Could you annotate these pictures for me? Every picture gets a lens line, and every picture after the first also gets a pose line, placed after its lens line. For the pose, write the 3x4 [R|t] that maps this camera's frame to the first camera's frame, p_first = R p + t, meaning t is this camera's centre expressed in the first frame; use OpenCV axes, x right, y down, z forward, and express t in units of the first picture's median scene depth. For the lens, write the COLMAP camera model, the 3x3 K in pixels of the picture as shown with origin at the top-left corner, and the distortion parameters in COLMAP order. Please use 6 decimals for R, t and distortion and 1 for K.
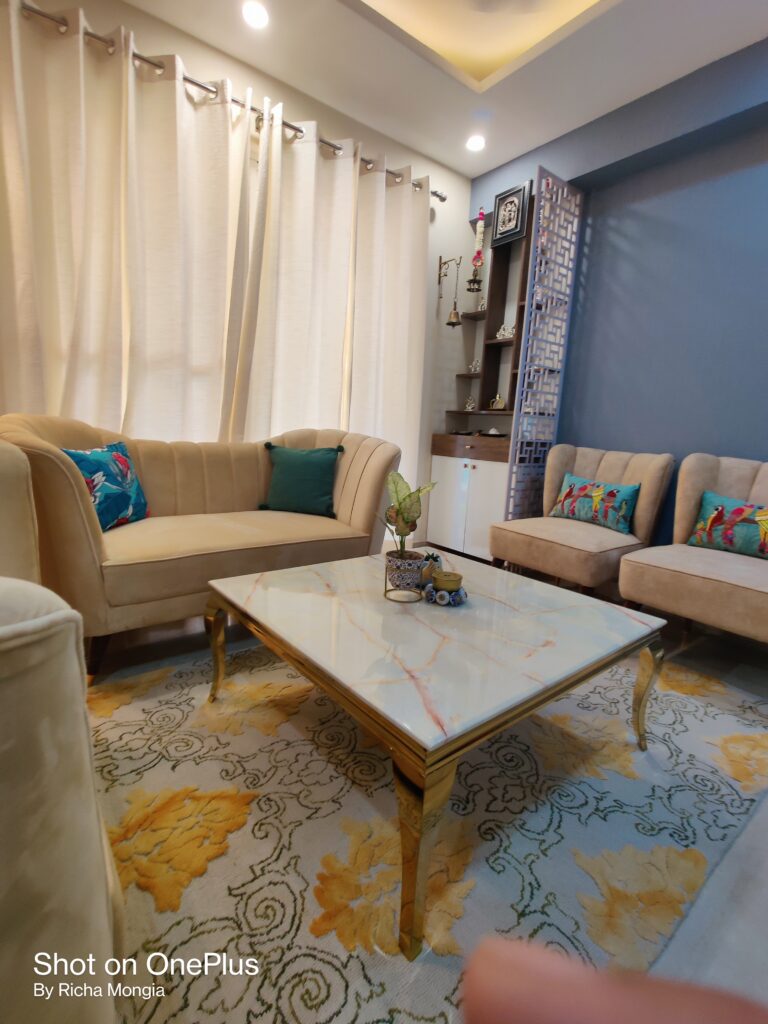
lens RADIAL K [[475.7, 0, 377.6], [0, 475.7, 509.6], [0, 0, 1]] dist [-0.001515, -0.000566]
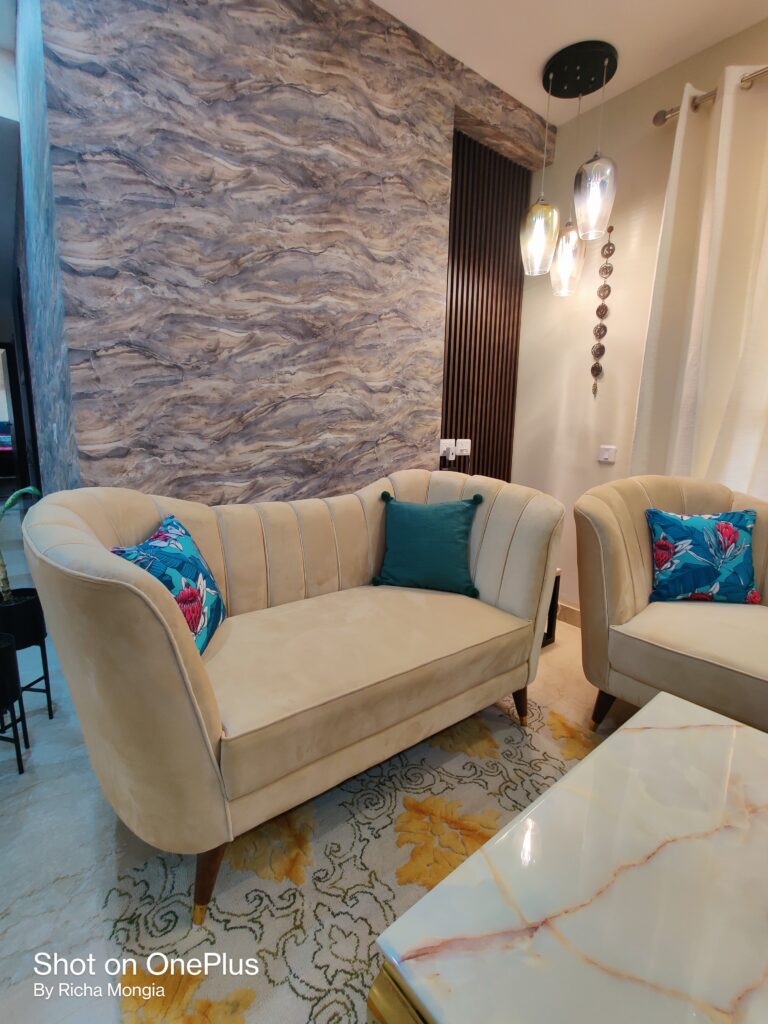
lens RADIAL K [[475.7, 0, 388.1], [0, 475.7, 504.7], [0, 0, 1]] dist [-0.001515, -0.000566]
pose [[0.016786, 0.113082, -0.993444, 0.221686], [-0.188284, 0.976166, 0.107934, -0.086676], [0.981971, 0.185238, 0.037678, 0.221702]]
